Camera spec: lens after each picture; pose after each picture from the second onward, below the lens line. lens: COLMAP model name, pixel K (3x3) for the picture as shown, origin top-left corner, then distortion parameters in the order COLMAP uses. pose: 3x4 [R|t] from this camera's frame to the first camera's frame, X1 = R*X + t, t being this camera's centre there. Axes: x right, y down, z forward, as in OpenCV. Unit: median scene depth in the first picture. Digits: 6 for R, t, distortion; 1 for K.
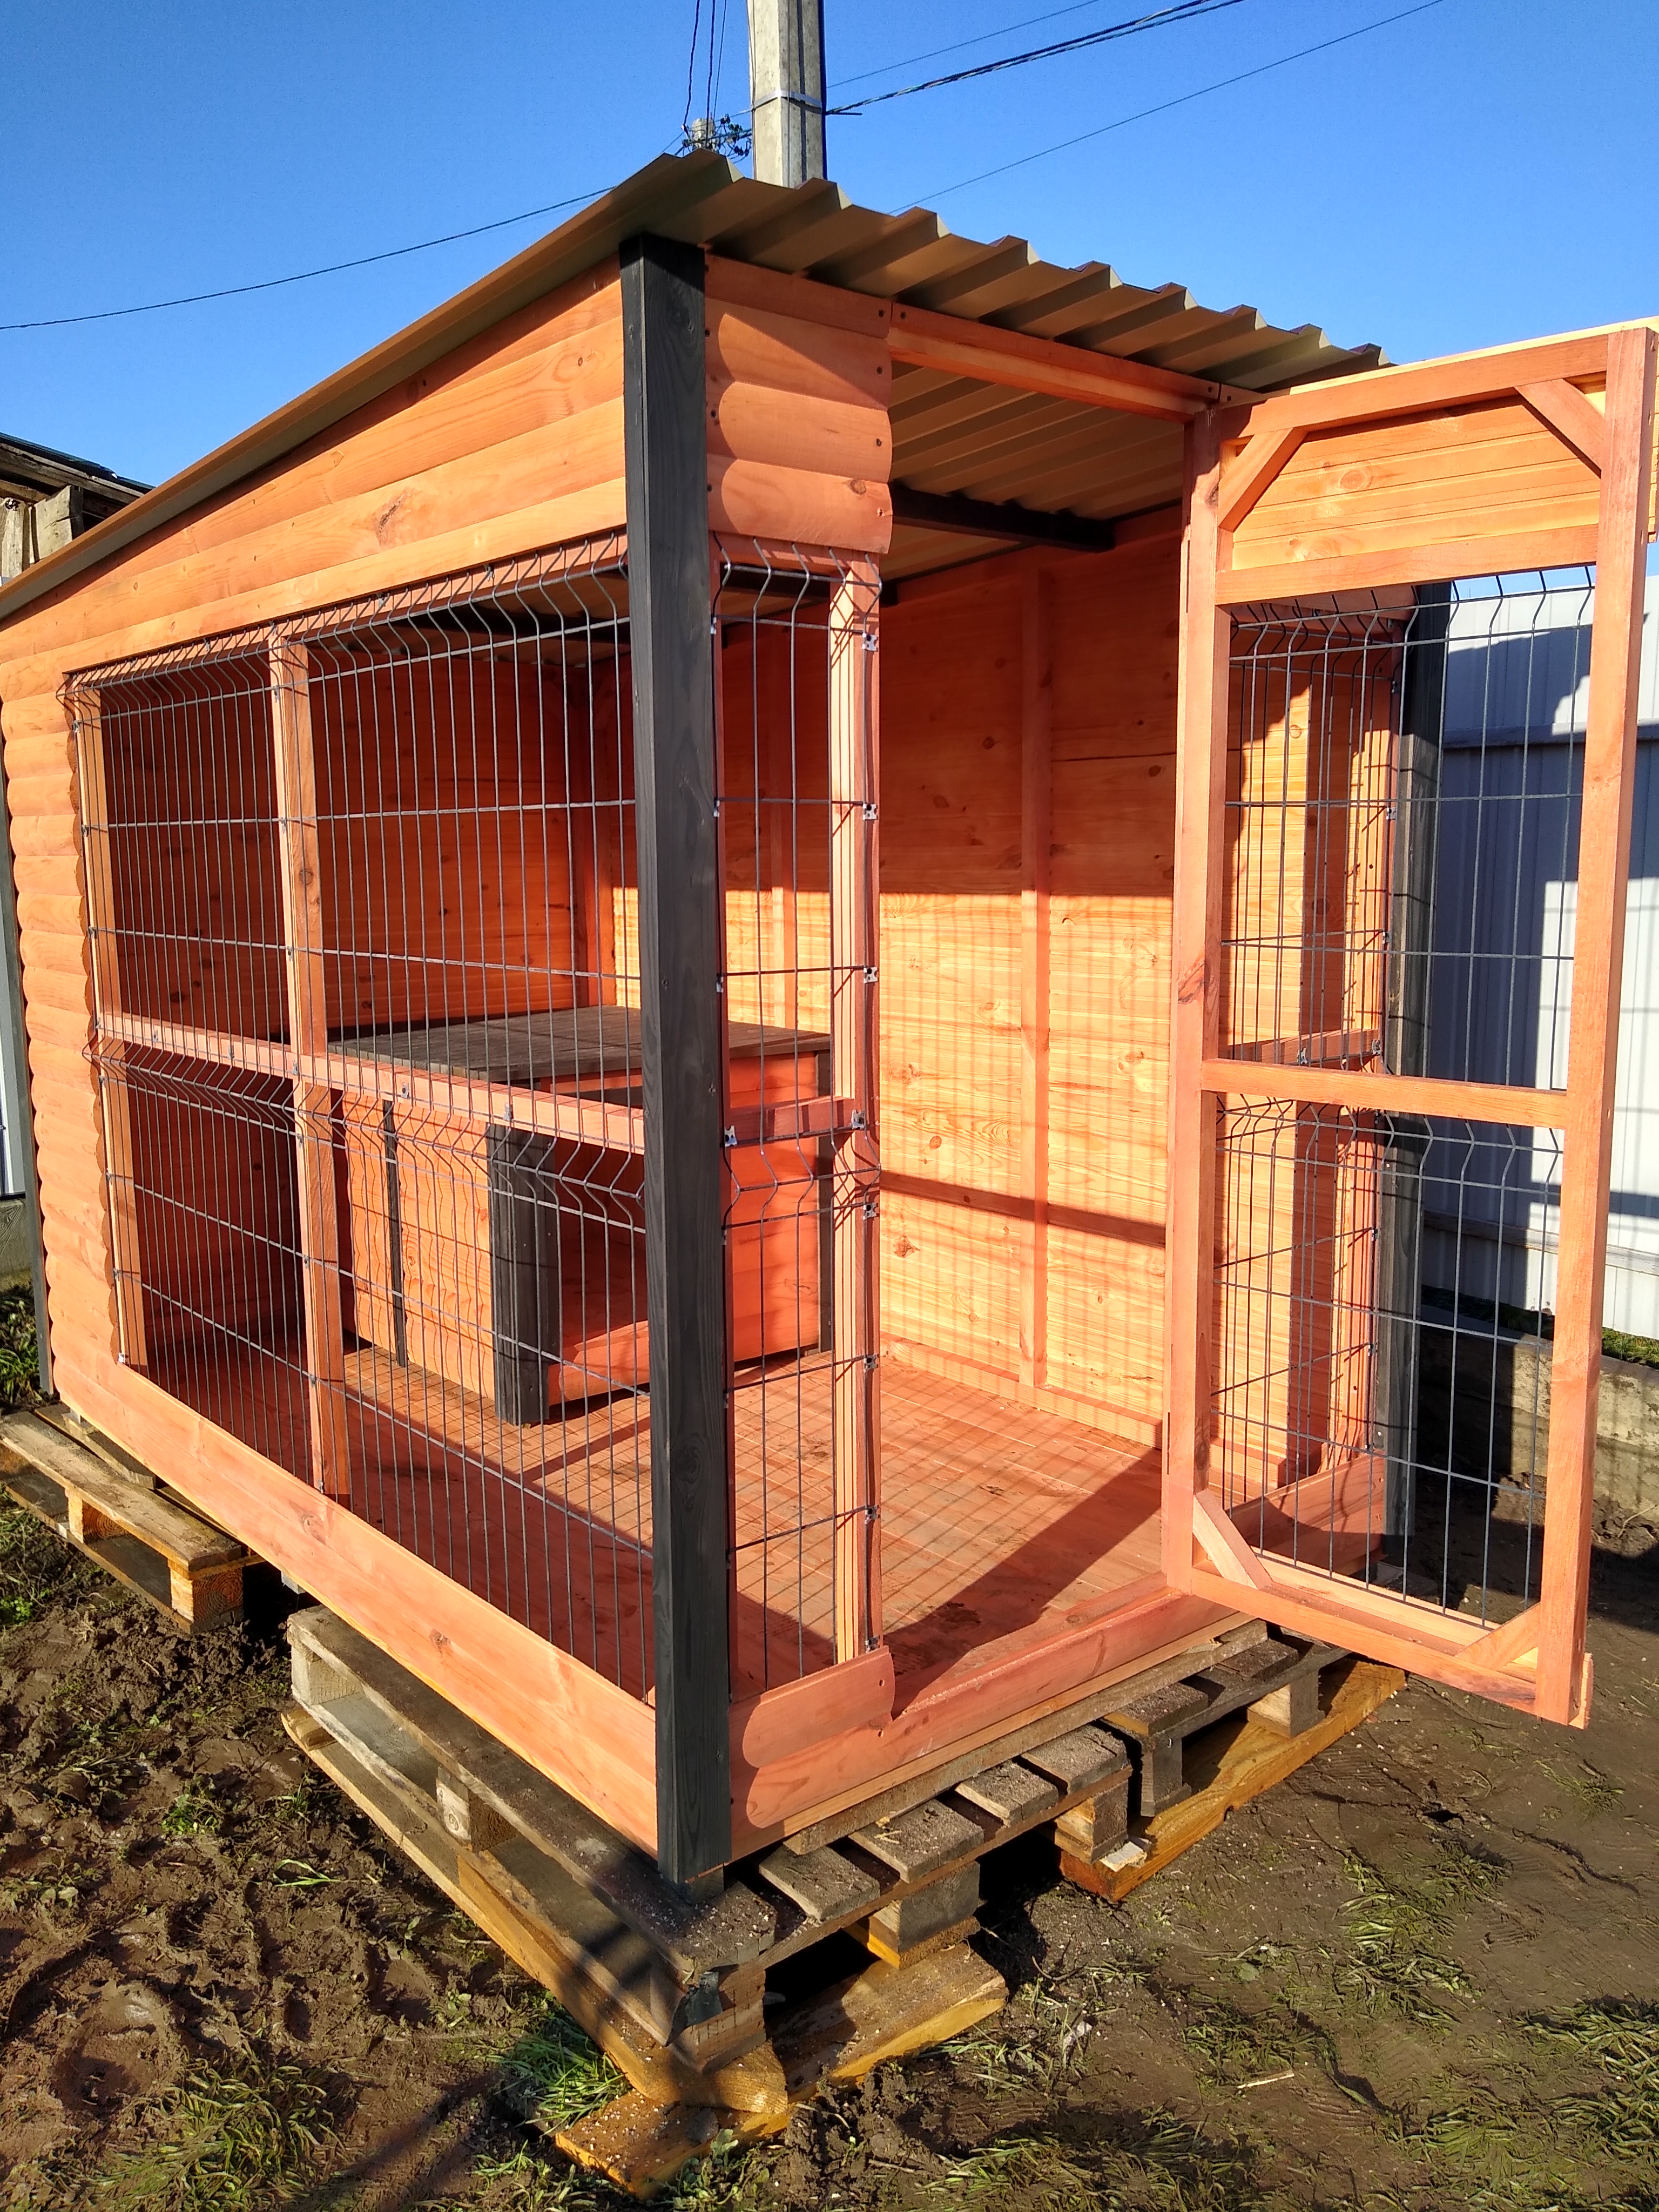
lens RADIAL K [[1764.6, 0, 829.5], [0, 1764.6, 1106.0], [0, 0, 1]] dist [0.097866, -0.164962]
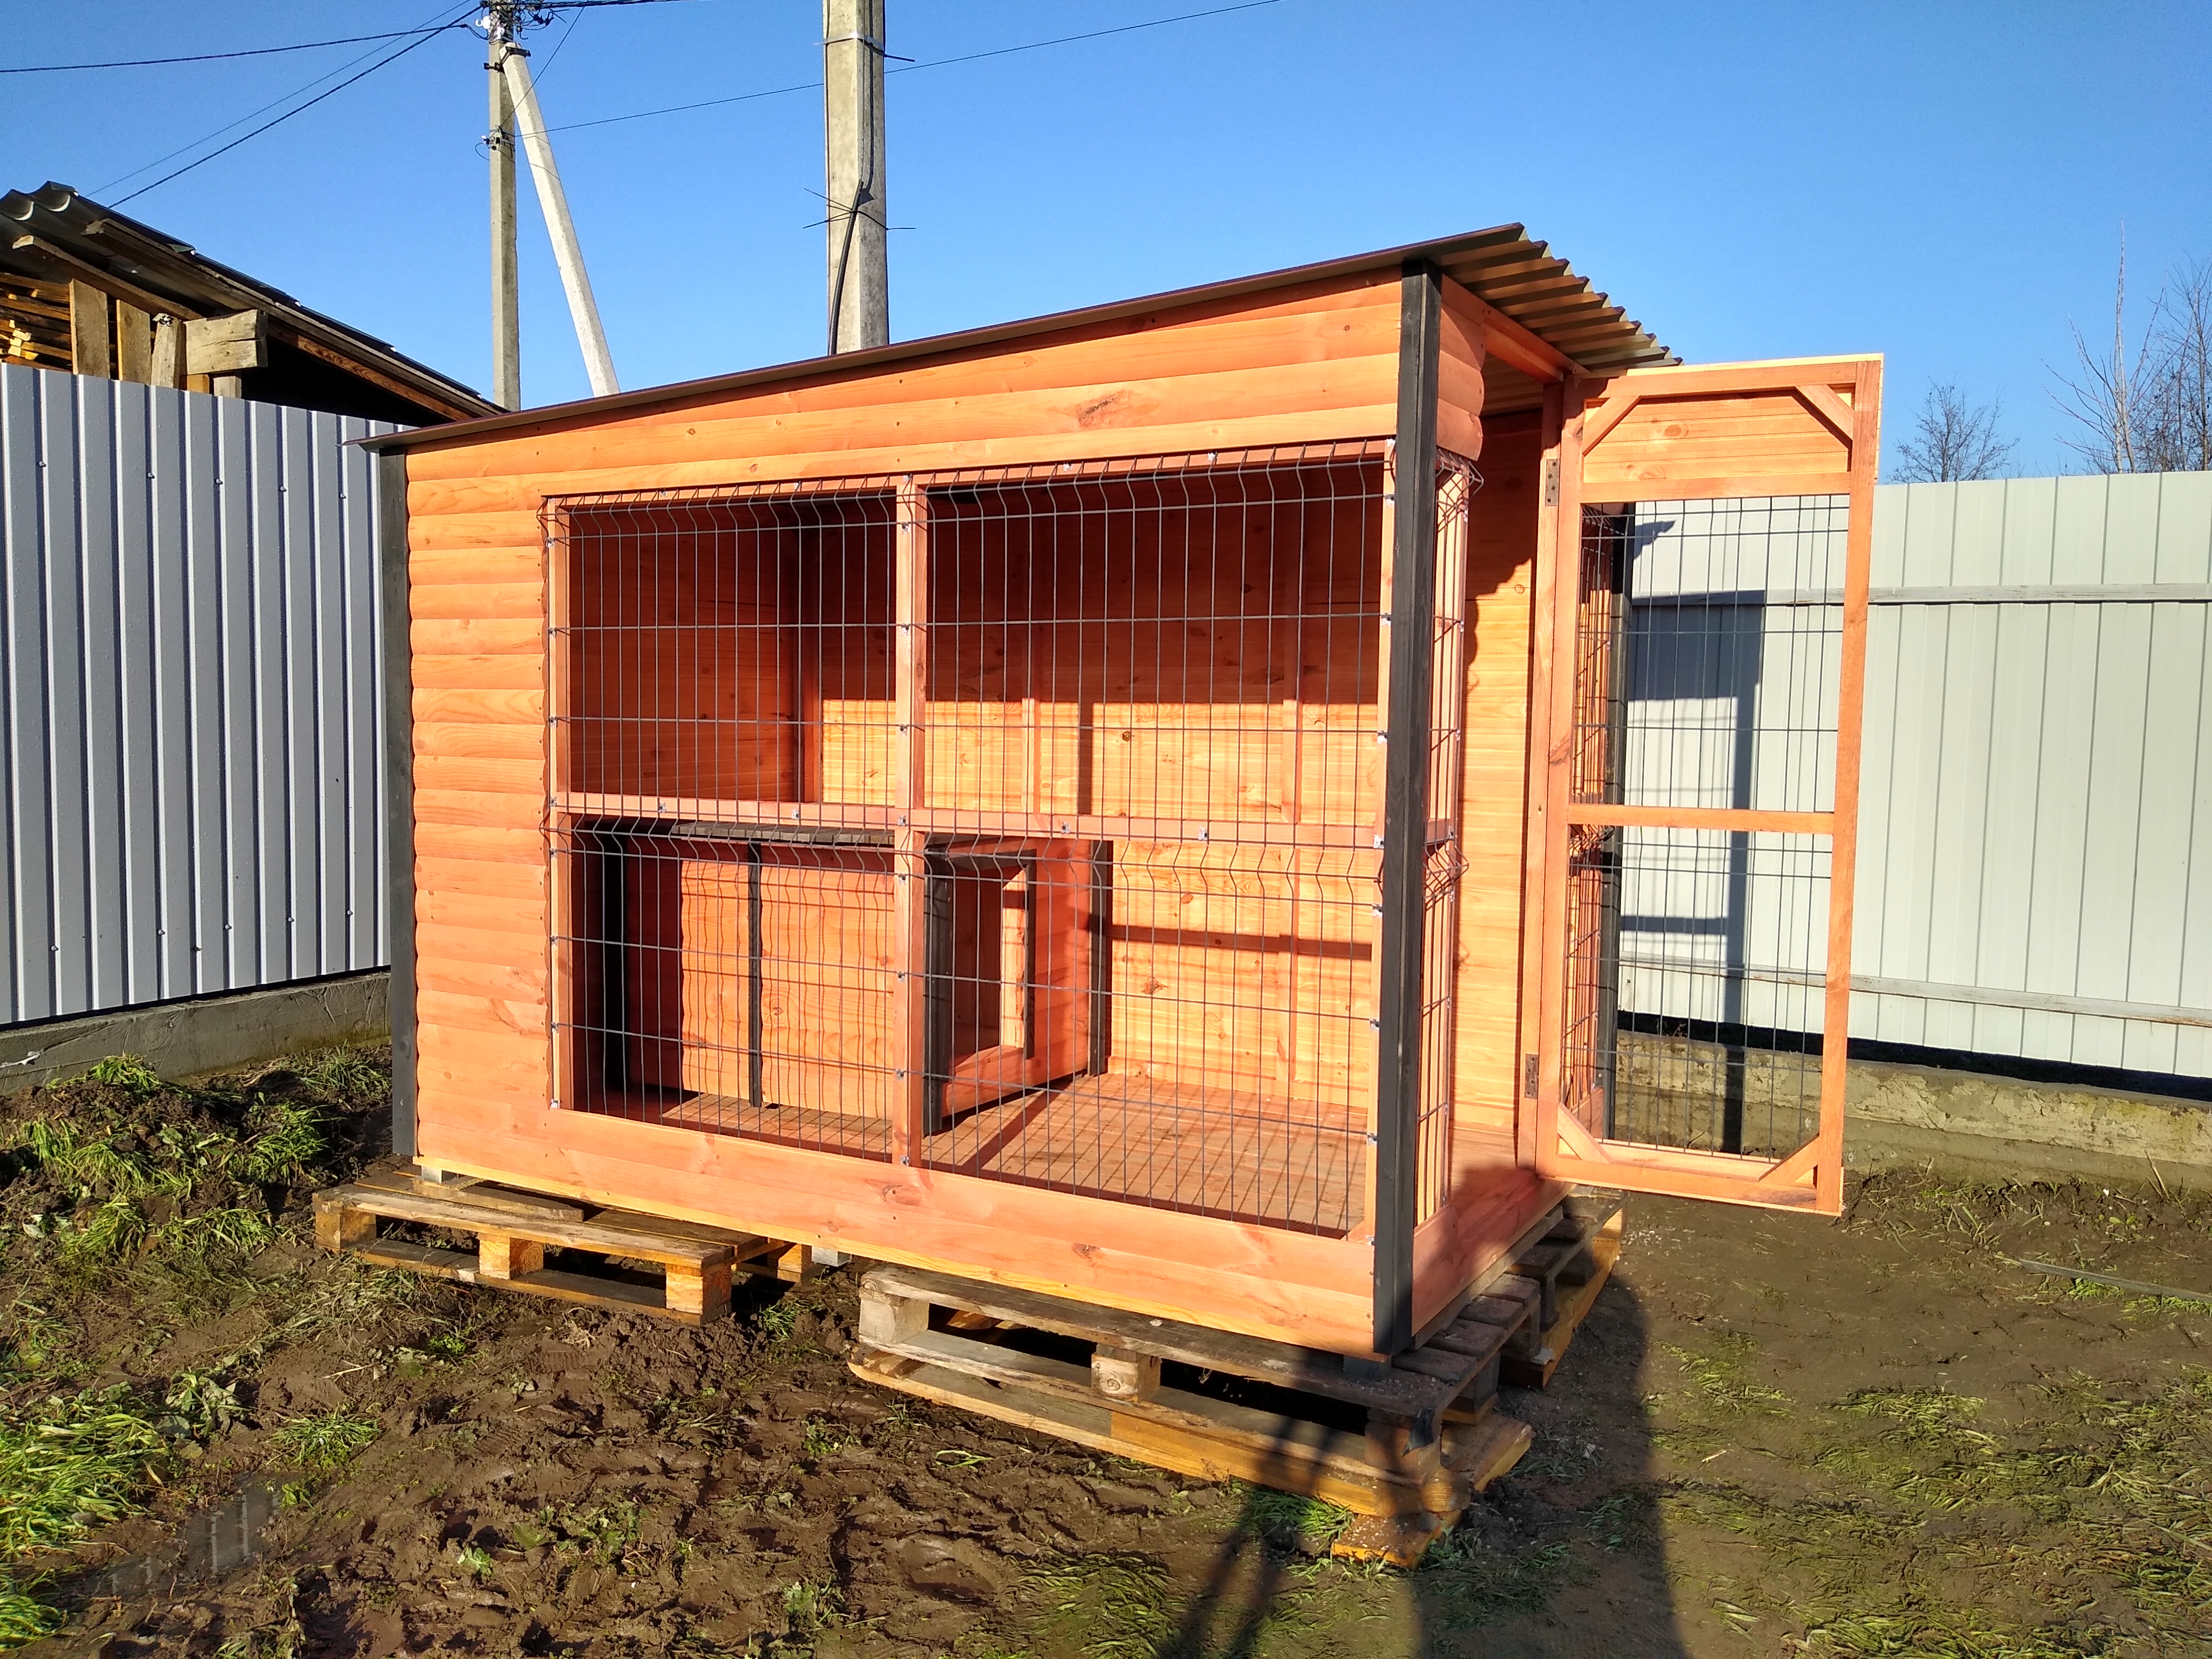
lens RADIAL K [[1764.6, 0, 1098.2], [0, 1764.6, 836.0], [0, 0, 1]] dist [0.097866, -0.164962]
pose [[0.933142, -0.008984, 0.359396, -0.539881], [0.034600, 0.997291, -0.064905, 0.066015], [-0.357839, 0.073001, 0.930925, -0.188048]]
